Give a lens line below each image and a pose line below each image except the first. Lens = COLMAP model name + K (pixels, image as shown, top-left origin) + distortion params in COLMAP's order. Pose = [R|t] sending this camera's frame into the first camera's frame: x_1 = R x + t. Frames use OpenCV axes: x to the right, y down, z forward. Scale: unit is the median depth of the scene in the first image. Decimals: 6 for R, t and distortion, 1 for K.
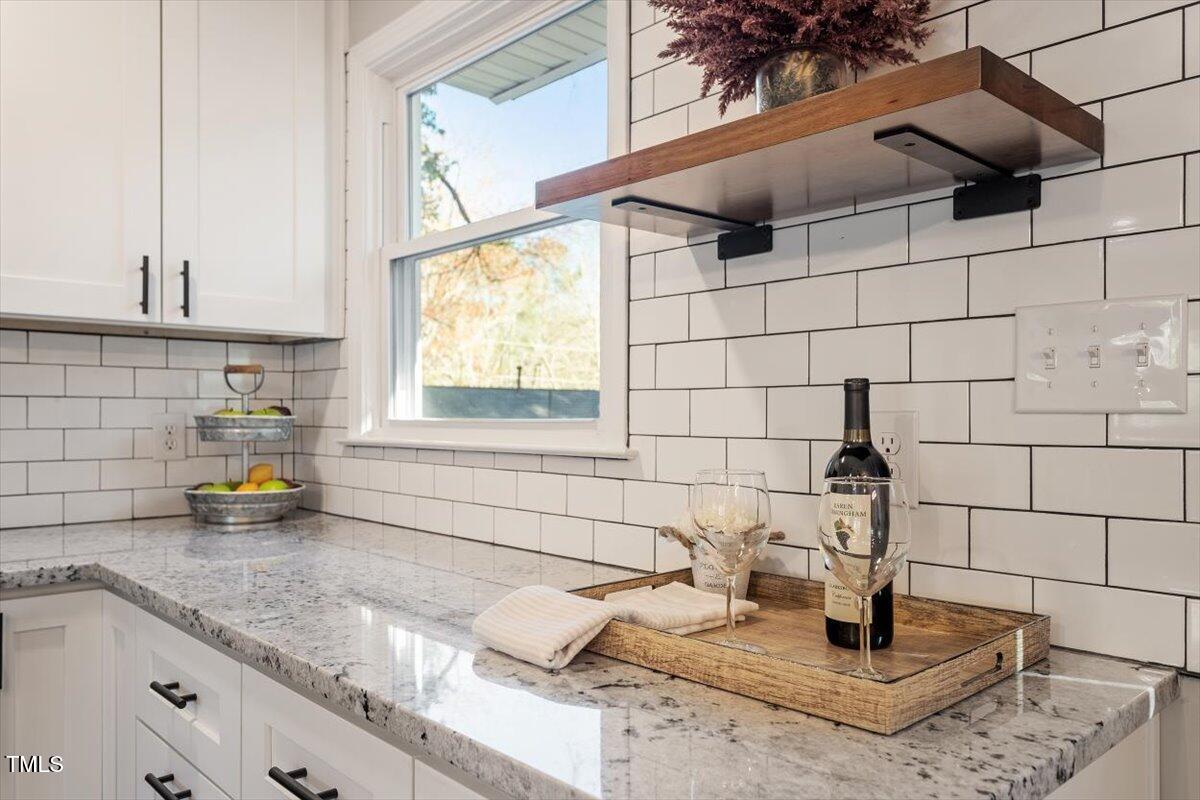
lens RADIAL K [[891.1, 0, 601.1], [0, 891.1, 404.4], [0, 0, 1]] dist [0.000967, 0.001620]
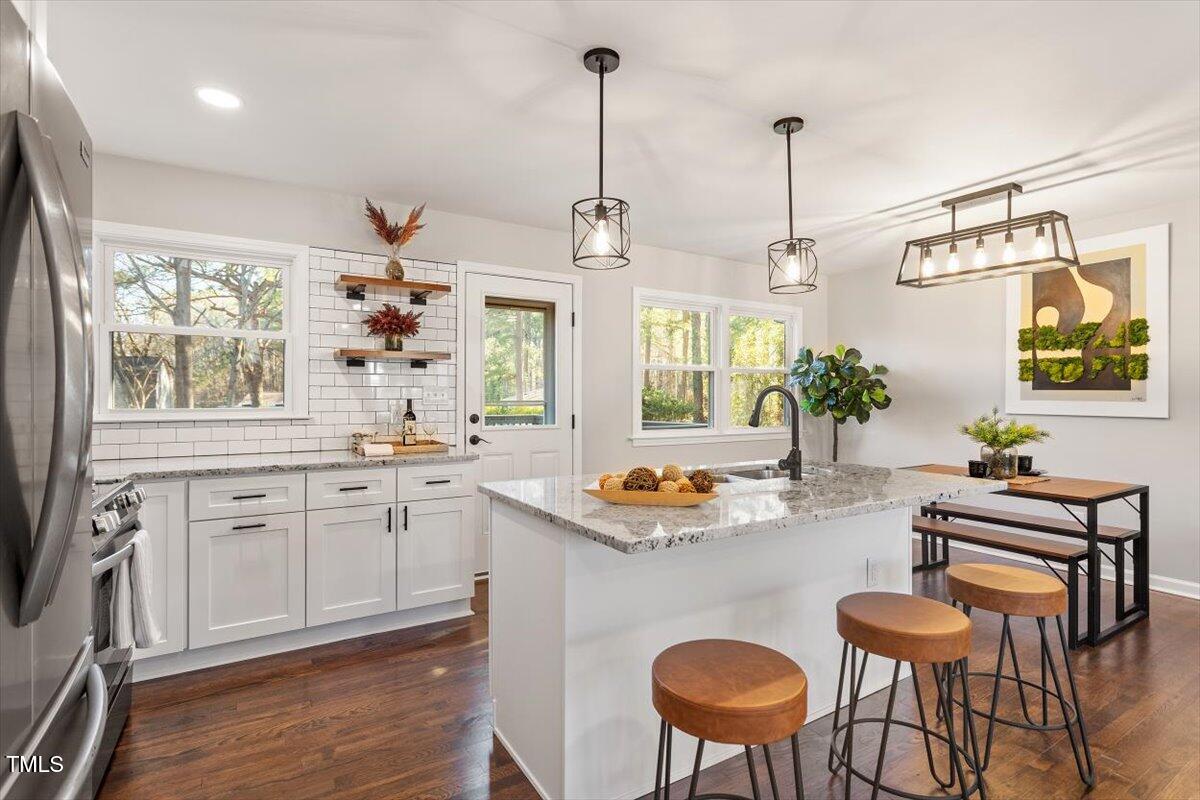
lens RADIAL K [[584.9, 0, 602.3], [0, 584.9, 396.2], [0, 0, 1]] dist [0.002624, 0.000211]
pose [[0.197192, -0.000202, 0.980365, -1.421880], [-0.012119, 0.999923, 0.002644, -0.033777], [-0.980290, -0.012403, 0.197174, -0.397014]]
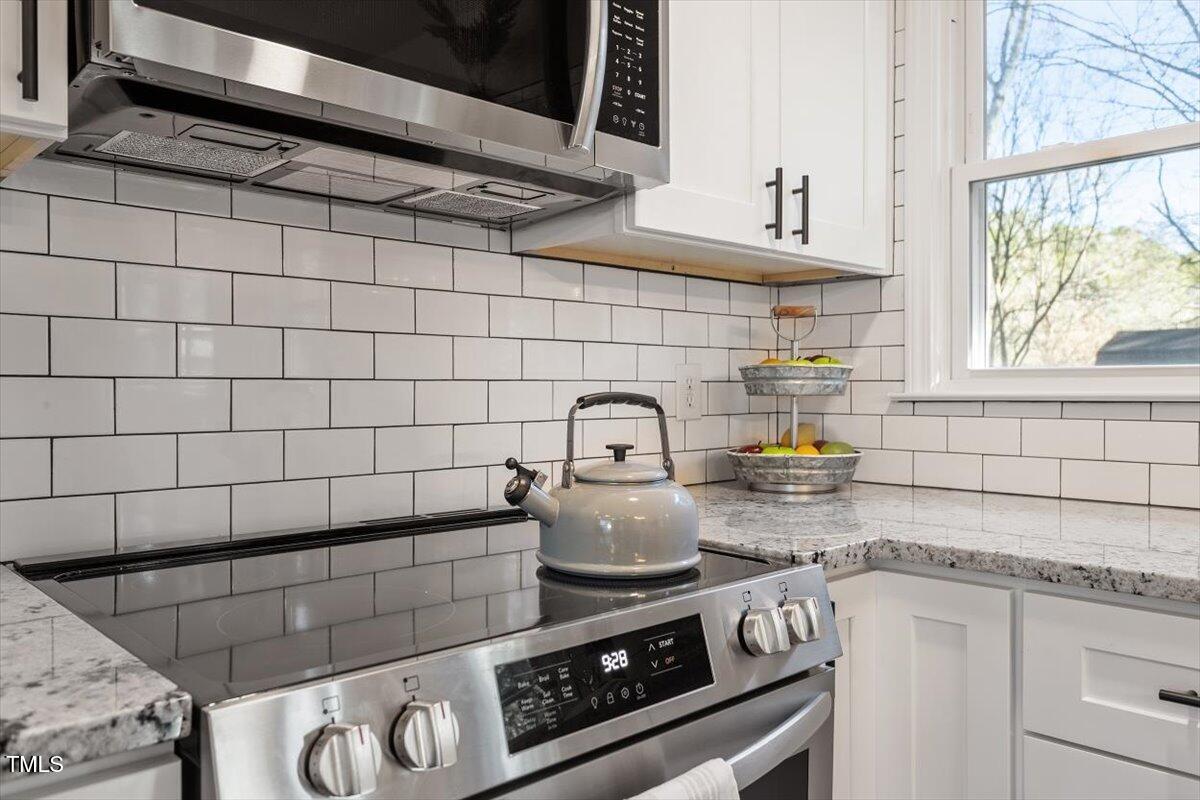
lens RADIAL K [[891.1, 0, 600.5], [0, 891.1, 398.1], [0, 0, 1]] dist [0.000967, 0.001620]
pose [[0.999825, -0.001708, 0.018621, -0.643990], [0.001382, 0.999846, 0.017487, 0.030033], [-0.018648, -0.017458, 0.999674, 0.164163]]
